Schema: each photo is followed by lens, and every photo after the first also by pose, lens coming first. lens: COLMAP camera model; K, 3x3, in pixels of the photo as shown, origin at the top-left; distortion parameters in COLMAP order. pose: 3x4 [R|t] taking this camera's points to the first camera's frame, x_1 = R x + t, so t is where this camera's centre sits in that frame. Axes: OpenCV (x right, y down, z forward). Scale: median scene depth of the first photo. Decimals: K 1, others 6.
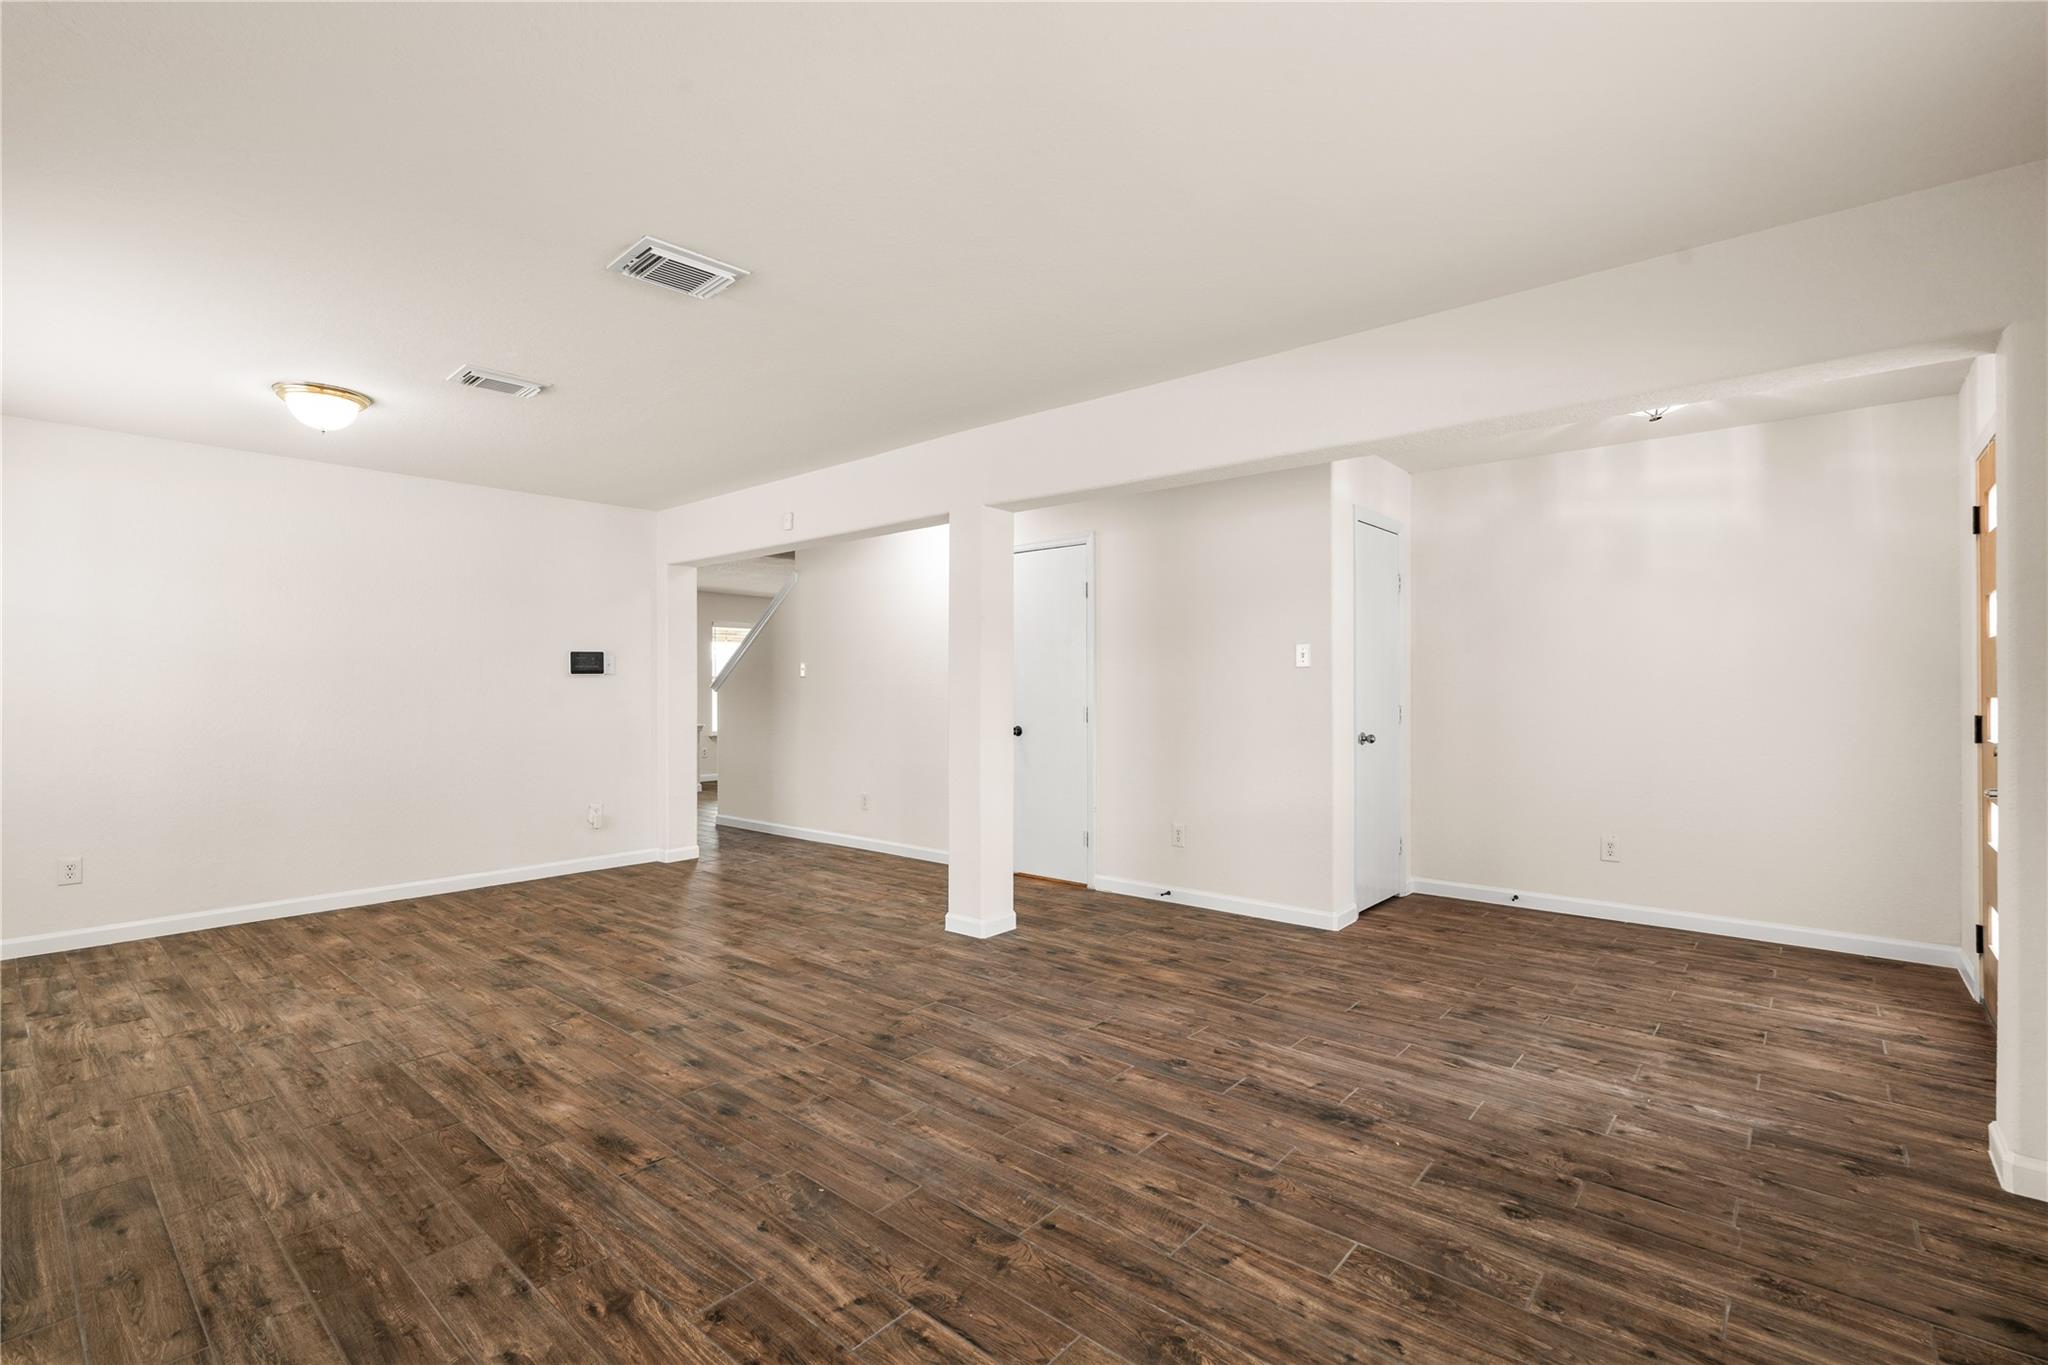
lens RADIAL K [[921.3, 0, 1023.5], [0, 921.3, 674.0], [0, 0, 1]] dist [-0.010438, 0.002809]
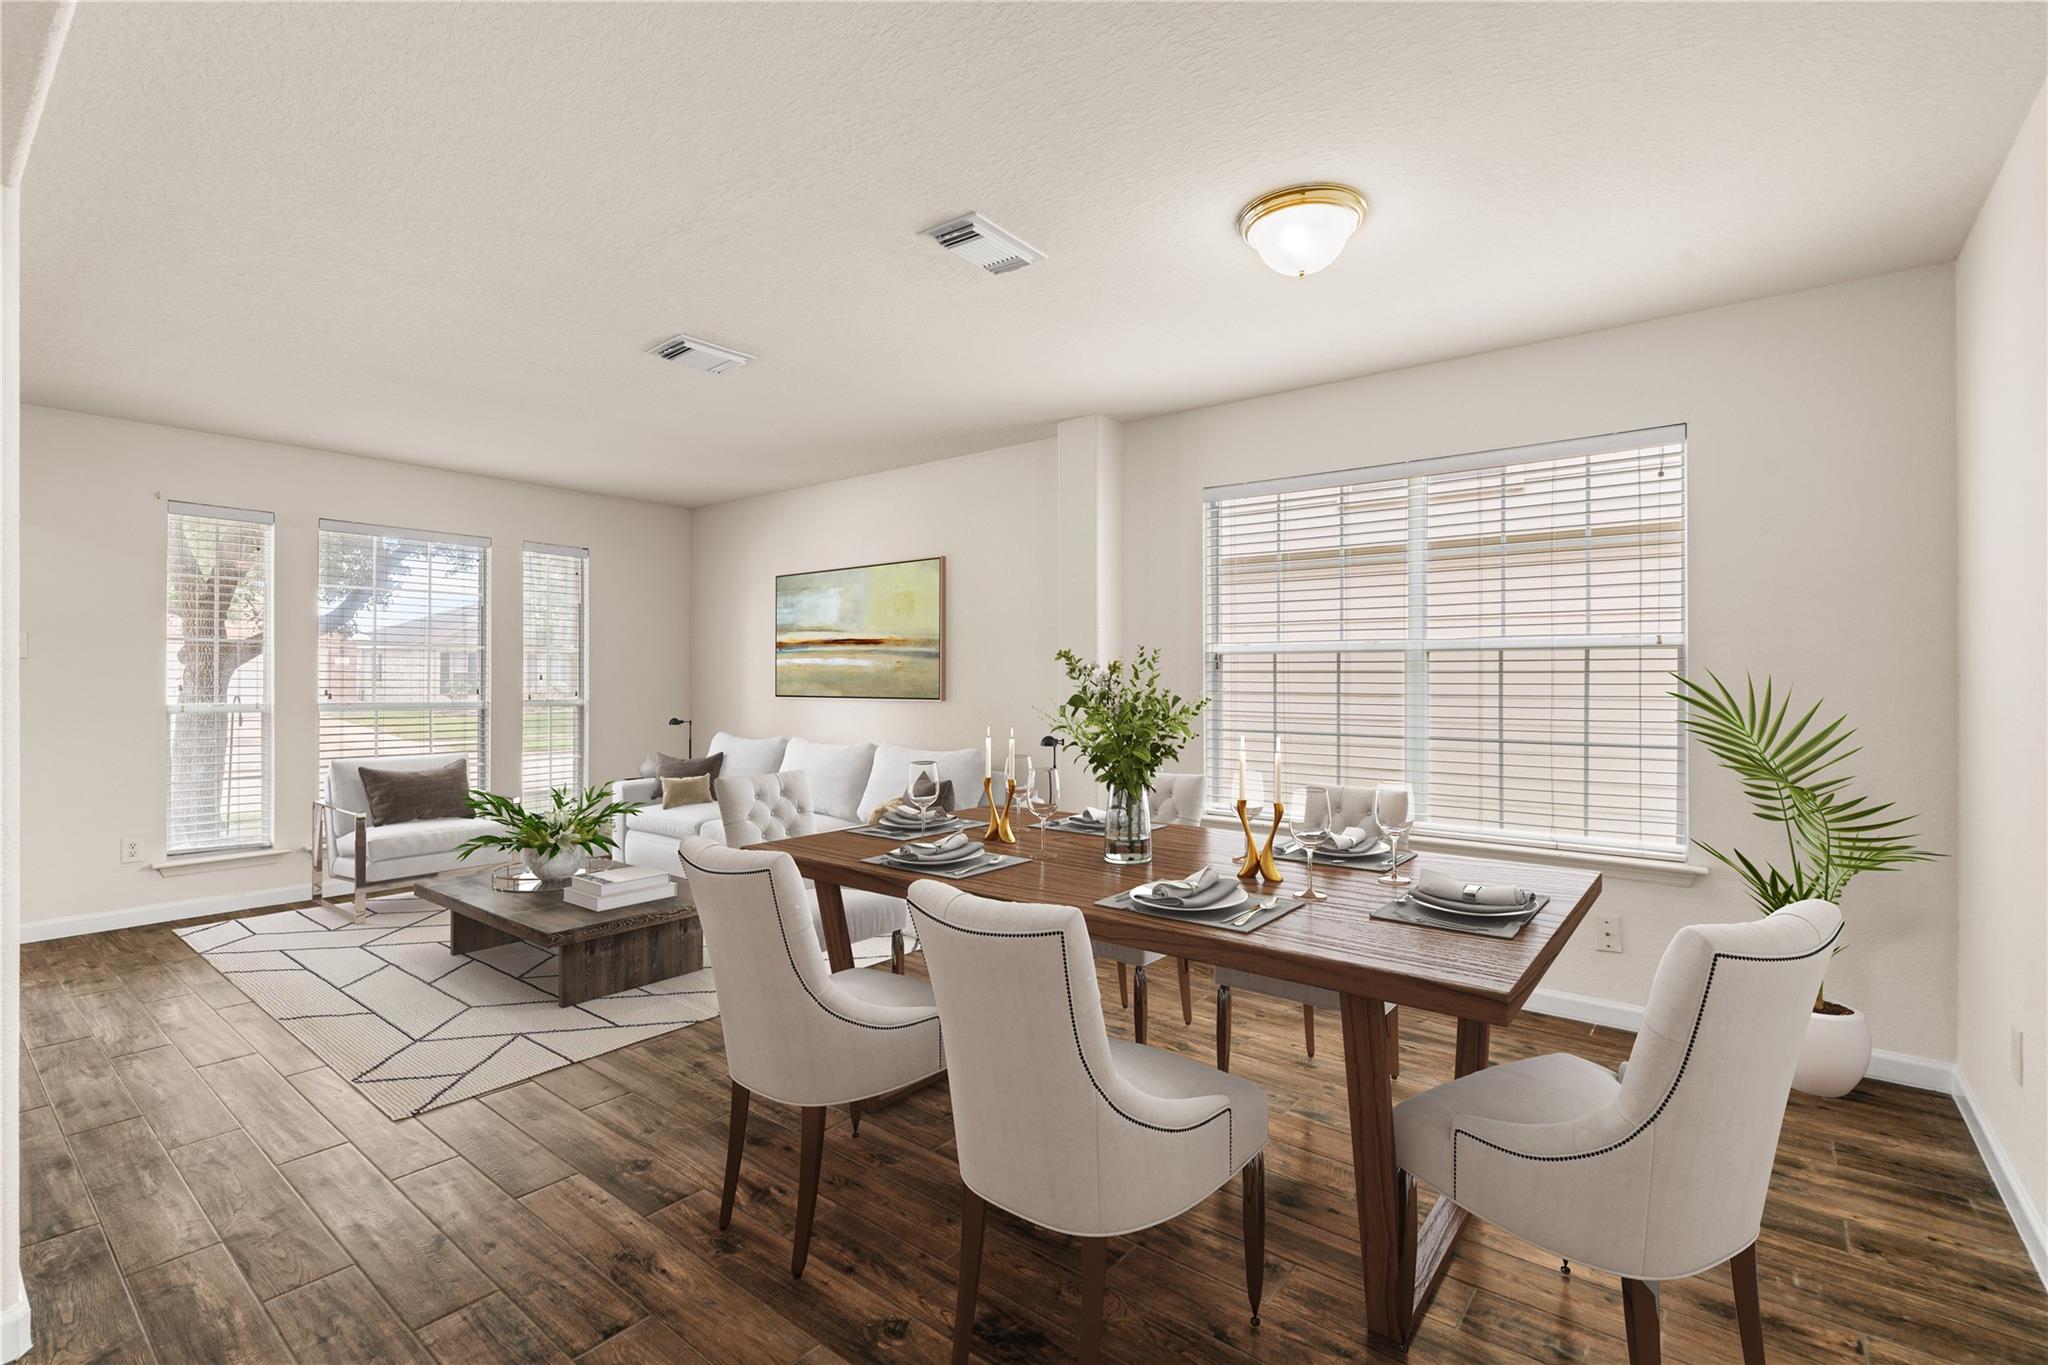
lens RADIAL K [[921.3, 0, 1023.5], [0, 921.3, 674.0], [0, 0, 1]] dist [-0.010438, 0.002809]
pose [[-0.998990, -0.000137, -0.044943, -0.669340], [0.000678, 0.999836, -0.018112, 0.028169], [0.044938, -0.018124, -0.998825, 2.013947]]
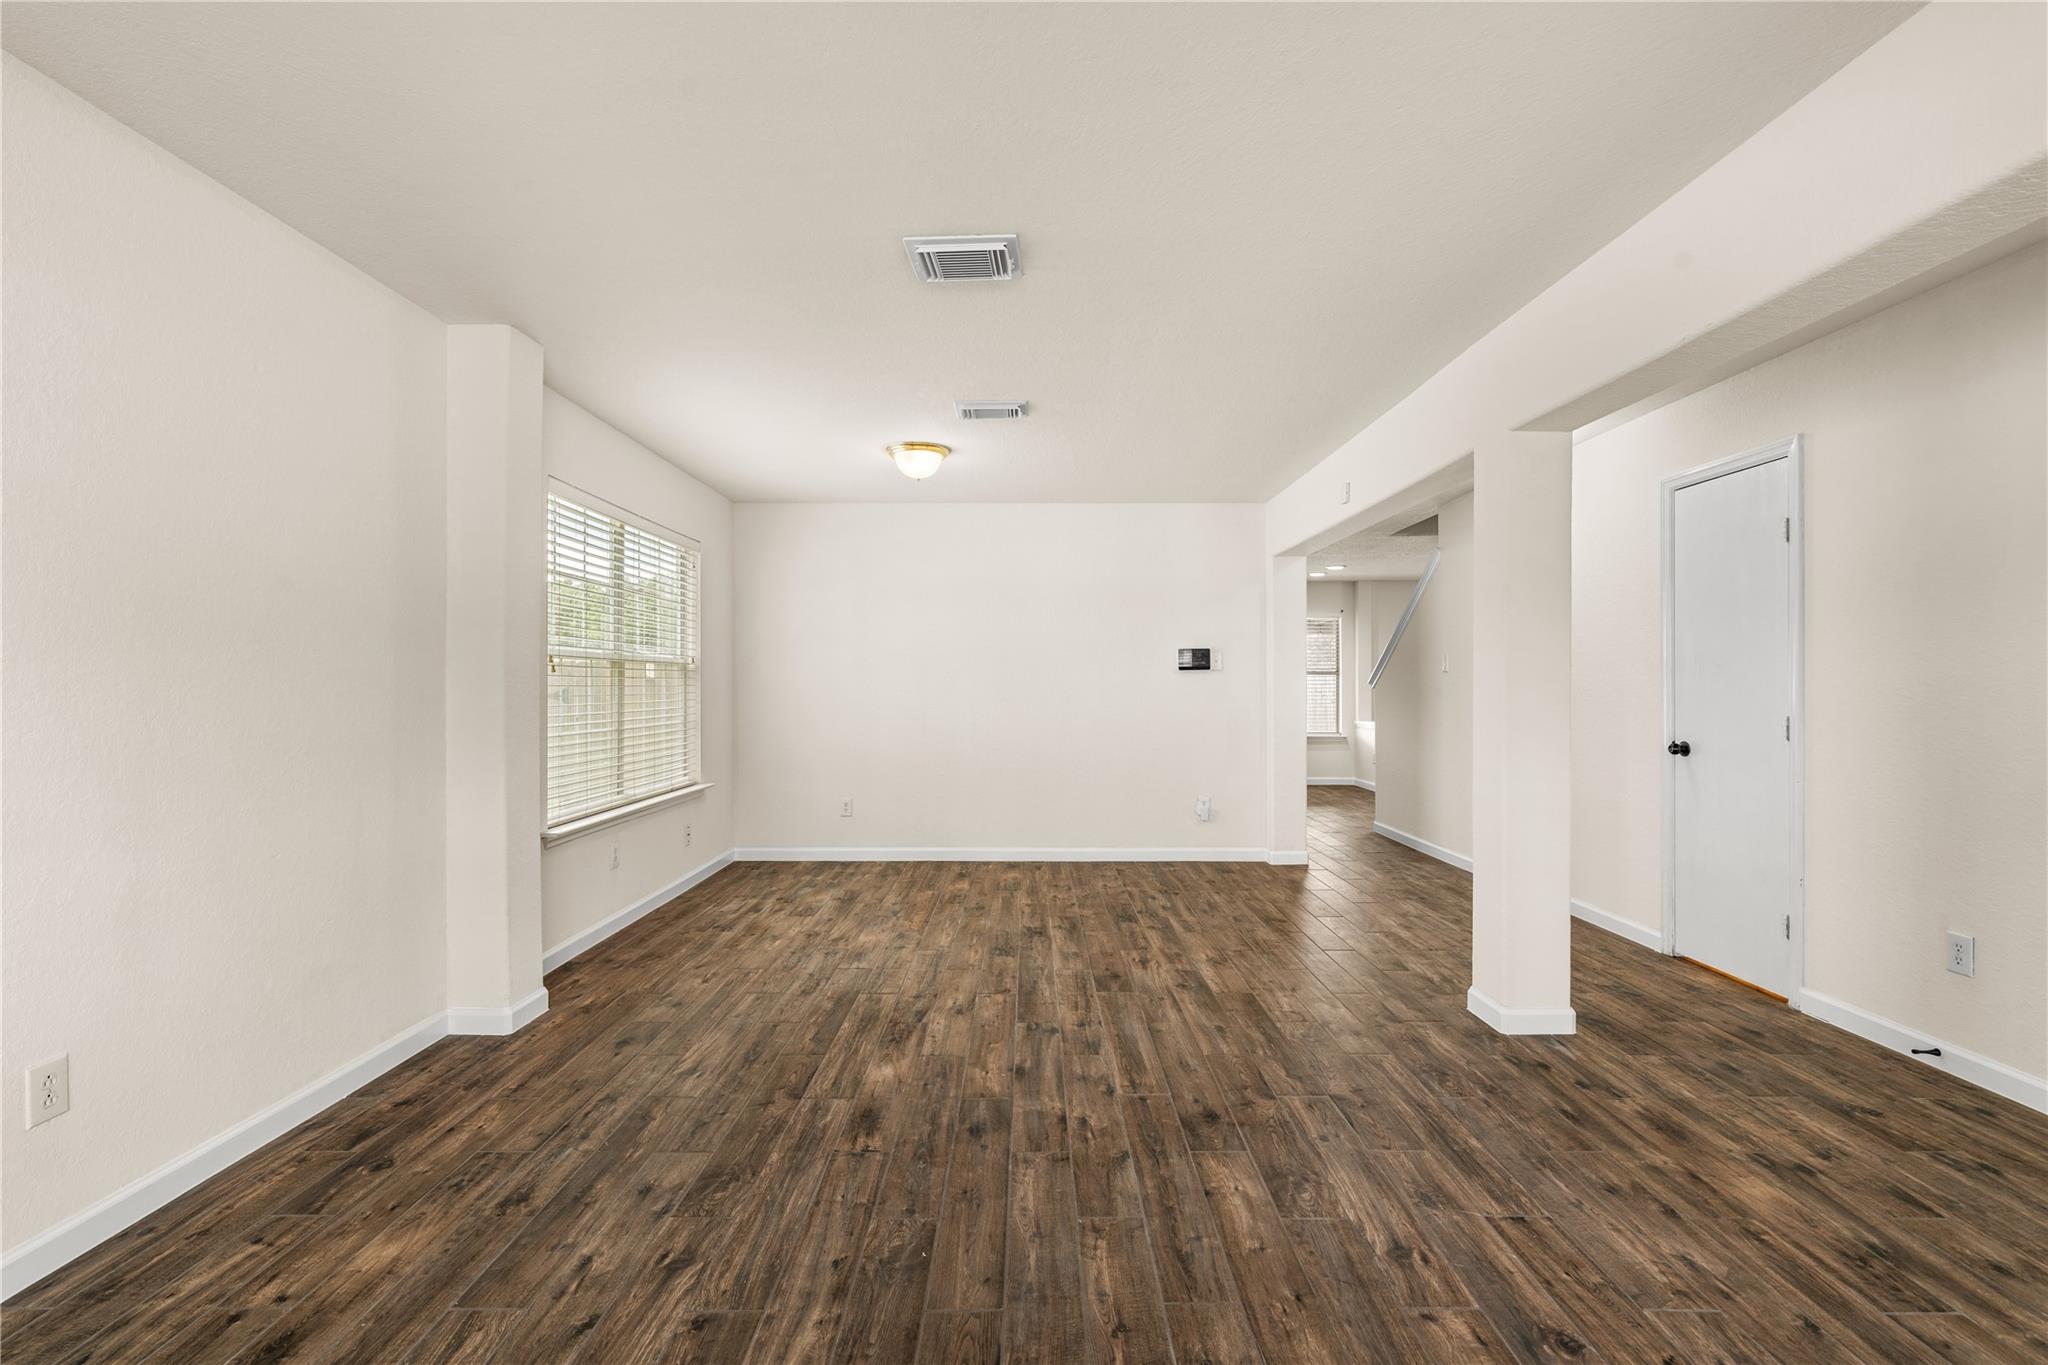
lens RADIAL K [[915.3, 0, 1024.4], [0, 915.3, 677.7], [0, 0, 1]] dist [-0.007140, 0.001766]
pose [[0.651253, -0.002026, -0.758858, 0.357517], [0.007734, 0.999962, 0.003968, 0.004055], [0.758822, -0.008453, 0.651244, 0.356674]]
